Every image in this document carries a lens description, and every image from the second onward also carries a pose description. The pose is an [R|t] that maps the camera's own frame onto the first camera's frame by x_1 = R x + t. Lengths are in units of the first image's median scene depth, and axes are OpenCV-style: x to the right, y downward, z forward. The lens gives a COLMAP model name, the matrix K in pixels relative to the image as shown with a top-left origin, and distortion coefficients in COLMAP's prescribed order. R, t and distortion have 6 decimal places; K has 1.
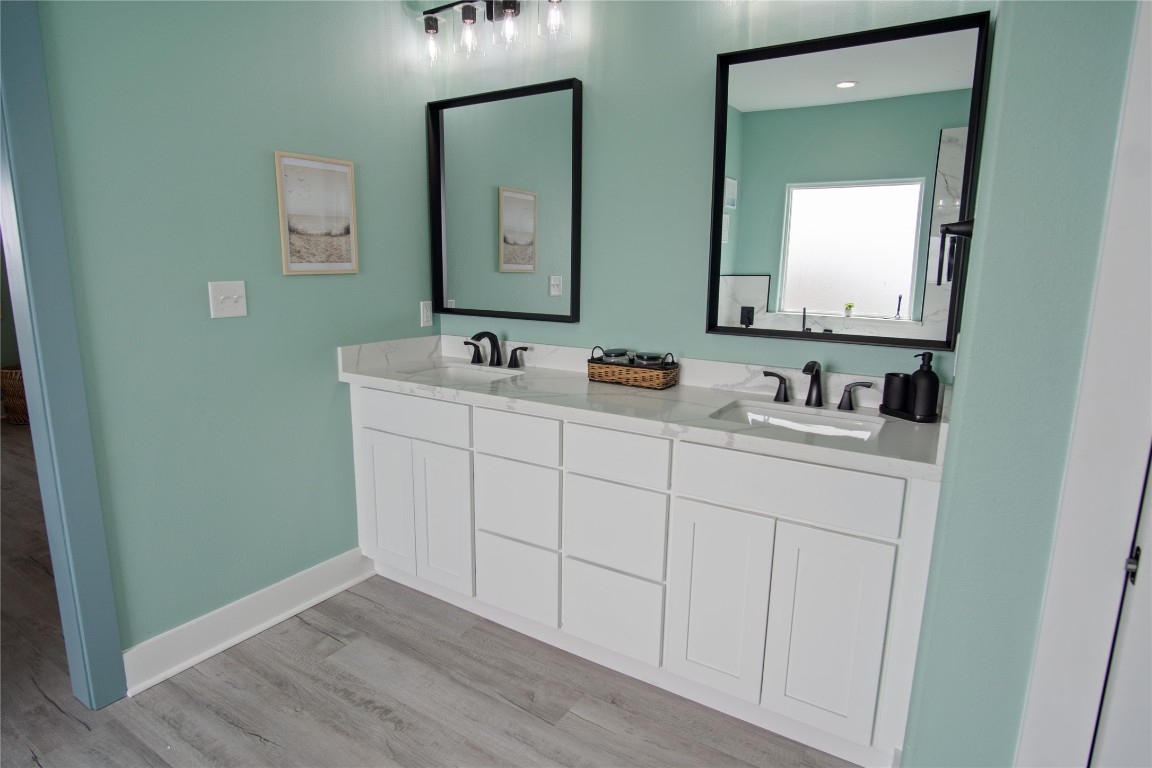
lens RADIAL K [[628.7, 0, 565.1], [0, 628.7, 386.0], [0, 0, 1]] dist [-0.034262, 0.006029]
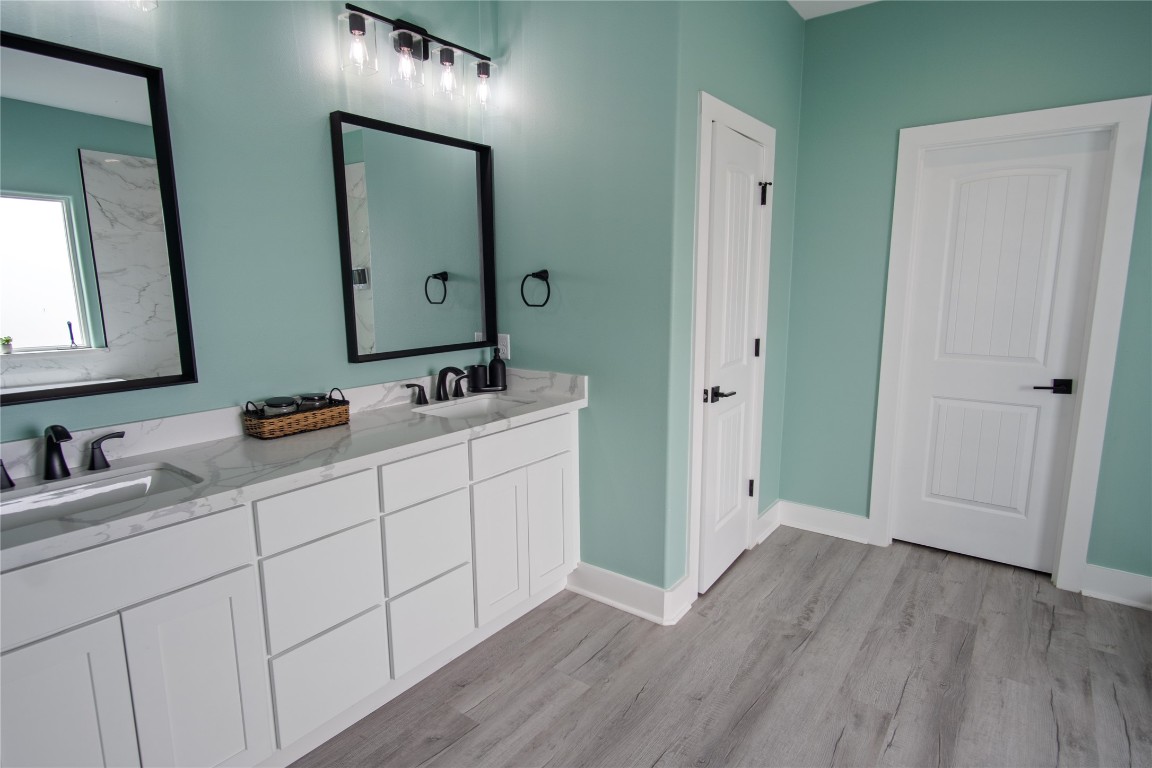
lens RADIAL K [[628.7, 0, 585.4], [0, 628.7, 385.7], [0, 0, 1]] dist [-0.034262, 0.006029]
pose [[0.044635, -0.176285, 0.983327, -0.839699], [0.193885, 0.967121, 0.164579, -0.149034], [-0.980008, 0.183306, 0.077347, 0.534469]]
